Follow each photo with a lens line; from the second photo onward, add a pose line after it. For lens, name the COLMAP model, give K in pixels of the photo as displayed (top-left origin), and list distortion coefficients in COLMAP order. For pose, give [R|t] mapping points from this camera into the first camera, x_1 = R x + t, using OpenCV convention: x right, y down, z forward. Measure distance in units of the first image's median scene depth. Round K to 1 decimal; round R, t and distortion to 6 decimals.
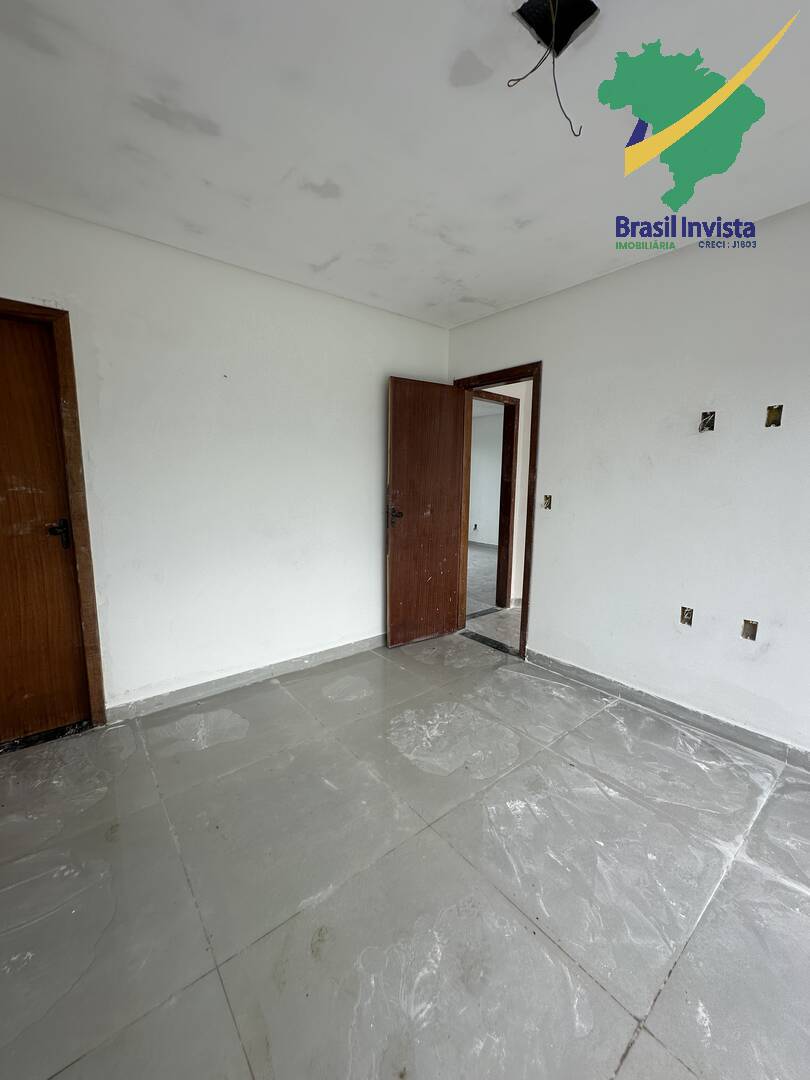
lens RADIAL K [[432.3, 0, 405.7], [0, 432.3, 538.4], [0, 0, 1]] dist [-0.000426, 0.000209]
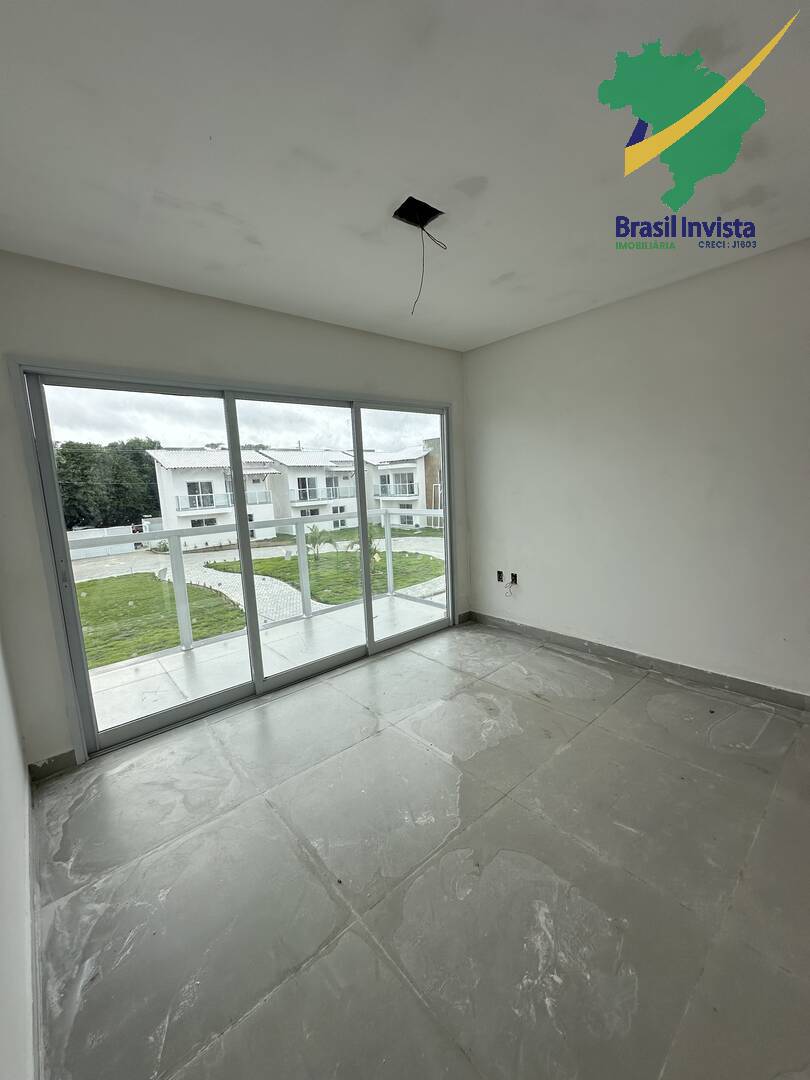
lens RADIAL K [[432.3, 0, 405.7], [0, 432.3, 538.4], [0, 0, 1]] dist [-0.000426, 0.000209]
pose [[-0.998559, 0.042827, -0.032330, 0.274382], [0.032136, 0.959793, 0.278864, -0.261814], [0.042973, 0.277423, -0.959786, 1.600132]]
